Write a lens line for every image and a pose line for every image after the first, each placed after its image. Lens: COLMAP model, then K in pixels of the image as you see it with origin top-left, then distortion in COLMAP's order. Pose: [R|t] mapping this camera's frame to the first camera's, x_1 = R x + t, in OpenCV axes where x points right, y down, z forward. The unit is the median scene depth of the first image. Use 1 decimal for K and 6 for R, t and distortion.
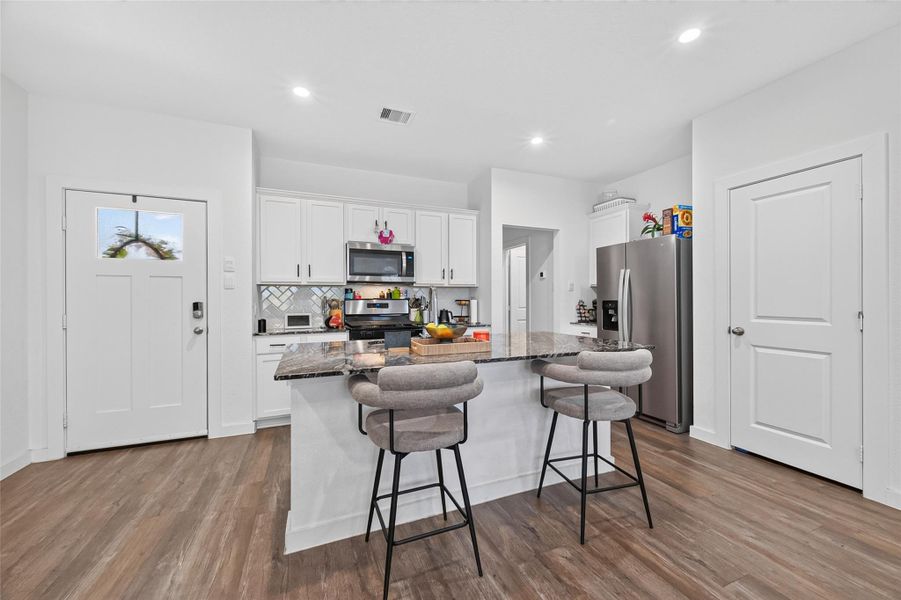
lens RADIAL K [[349.9, 0, 452.3], [0, 349.9, 299.9], [0, 0, 1]] dist [-0.000695, -0.000331]
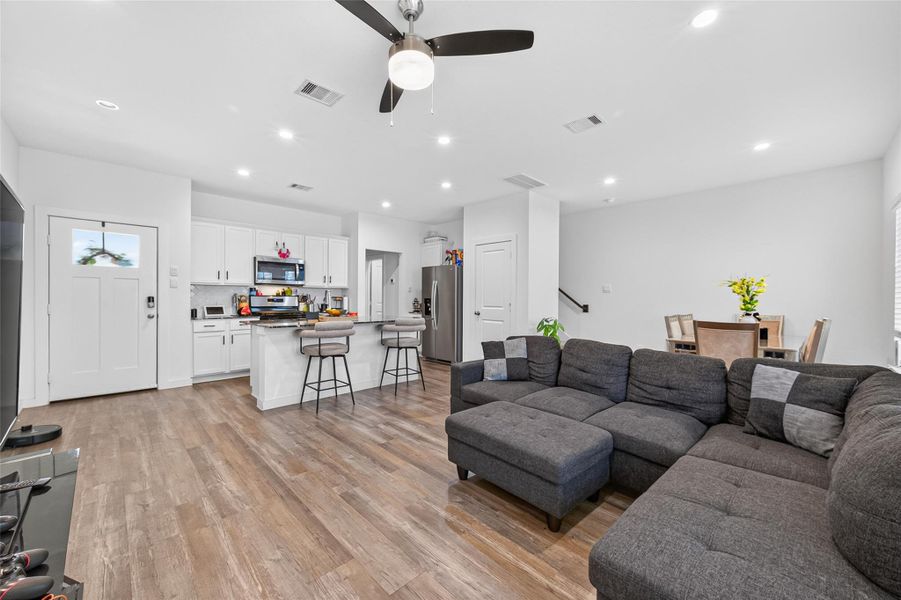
lens RADIAL K [[349.9, 0, 452.3], [0, 349.9, 299.9], [0, 0, 1]] dist [-0.000695, -0.000331]
pose [[0.928109, 0.007489, 0.372233, -0.093564], [-0.009797, 0.999943, 0.004310, 0.001861], [-0.372180, -0.007647, 0.928129, -0.736304]]
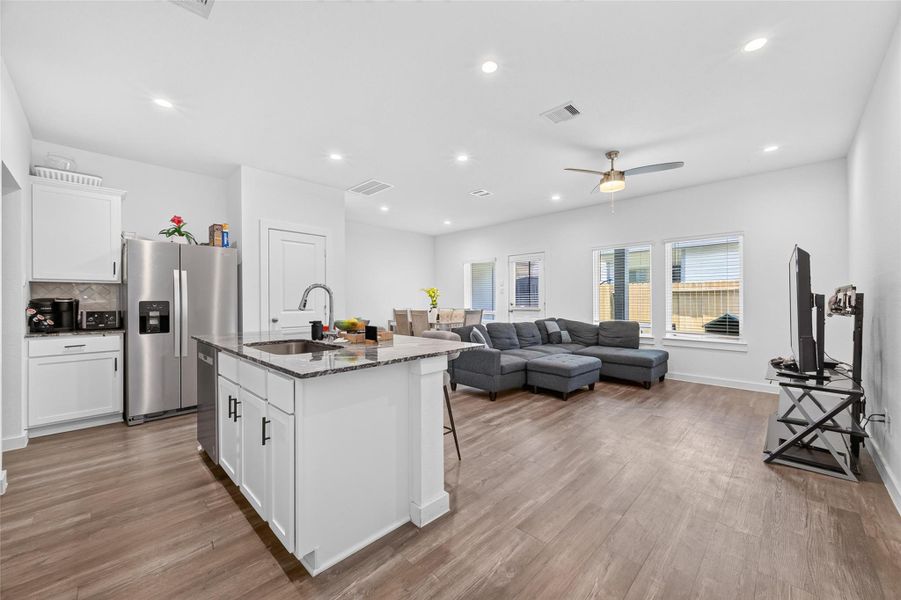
lens RADIAL K [[349.9, 0, 452.3], [0, 349.9, 299.9], [0, 0, 1]] dist [-0.000695, -0.000331]
pose [[-0.392889, 0.007048, 0.919559, -0.773165], [0.007542, 0.999962, -0.004441, 0.009336], [-0.919555, 0.005190, -0.392927, 0.711048]]
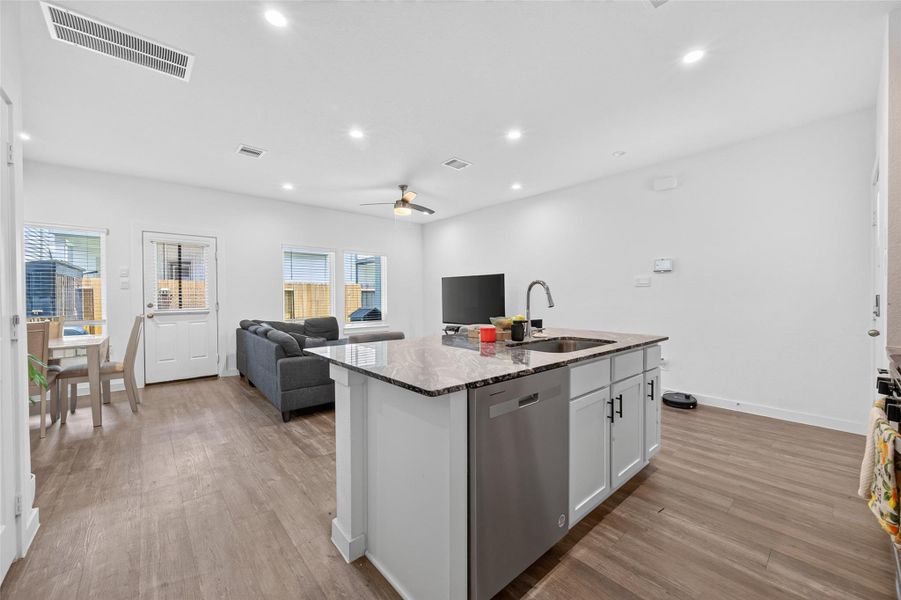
lens RADIAL K [[349.9, 0, 452.3], [0, 349.9, 299.9], [0, 0, 1]] dist [-0.000695, -0.000331]
pose [[-0.945903, 0.011278, -0.324253, 0.333899], [0.008359, 0.999911, 0.010392, 0.001944], [0.324341, 0.007120, -0.945913, 1.262034]]
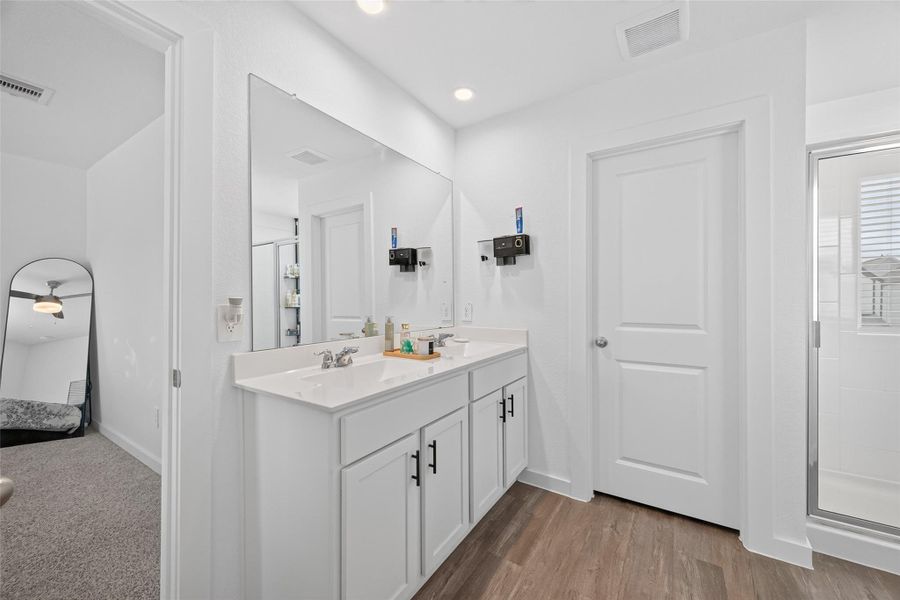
lens RADIAL K [[349.5, 0, 451.8], [0, 349.5, 299.9], [0, 0, 1]] dist [-0.000695, -0.000331]
pose [[0.827425, 0.001901, 0.561573, 0.086178], [0.000201, 0.999993, -0.003682, -0.002128], [-0.561577, 0.003159, 0.827419, 0.442415]]
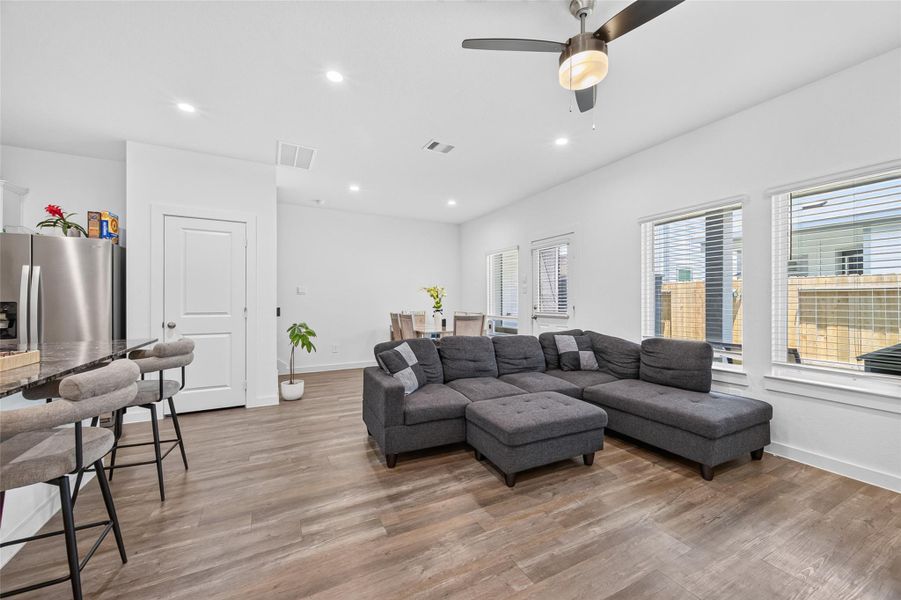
lens RADIAL K [[349.9, 0, 452.3], [0, 349.9, 299.9], [0, 0, 1]] dist [-0.000695, -0.000331]
pose [[-0.087574, 0.008445, 0.996122, -0.469923], [0.002017, 0.999964, -0.008300, 0.006420], [-0.996156, 0.001282, -0.087588, 0.050989]]
